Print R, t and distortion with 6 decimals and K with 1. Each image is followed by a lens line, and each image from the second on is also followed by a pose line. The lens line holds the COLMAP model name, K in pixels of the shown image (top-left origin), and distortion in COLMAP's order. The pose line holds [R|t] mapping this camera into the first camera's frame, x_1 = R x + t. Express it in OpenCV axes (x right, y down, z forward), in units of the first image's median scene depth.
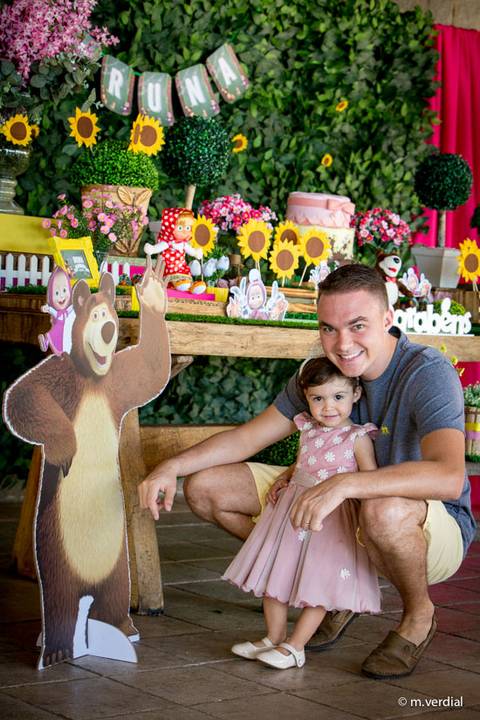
lens RADIAL K [[1896.8, 0, 216.2], [0, 1896.8, 358.7], [0, 0, 1]] dist [-0.160123, -0.147709]
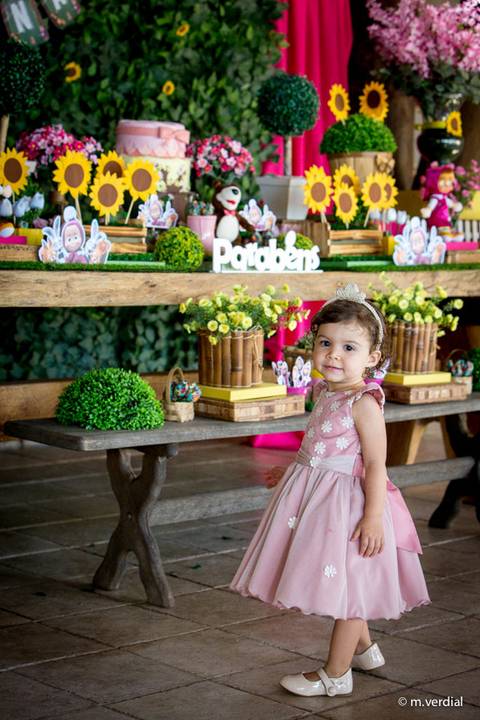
lens RADIAL K [[1723.0, 0, 240.0], [0, 1723.0, 360.0], [0, 0, 1]] dist [-0.128510, -0.346799]
pose [[0.996918, -0.036255, 0.069571, 0.034105], [0.033152, 0.998426, 0.045244, -0.007821], [-0.071102, -0.042798, 0.996550, 0.158163]]
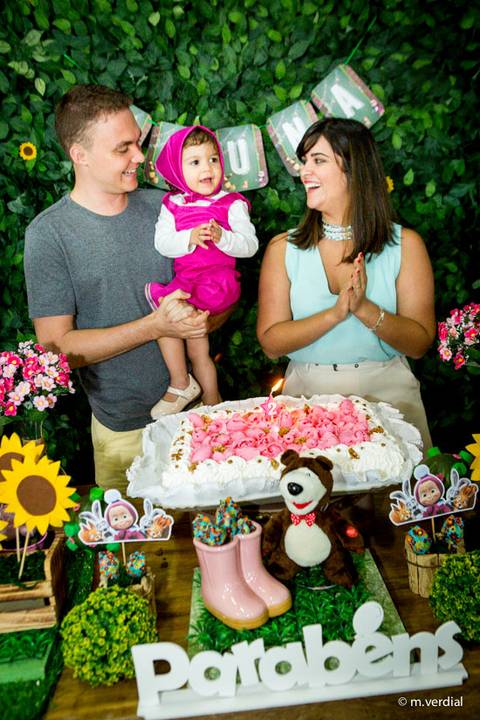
lens RADIAL K [[706.8, 0, 240.0], [0, 706.8, 360.0], [0, 0, 1]] dist [-0.065048, -0.004865]
pose [[0.758171, -0.006548, -0.652023, 0.181908], [0.124182, 0.983098, 0.134526, -0.097774], [0.640122, -0.182963, 0.746169, 0.801392]]
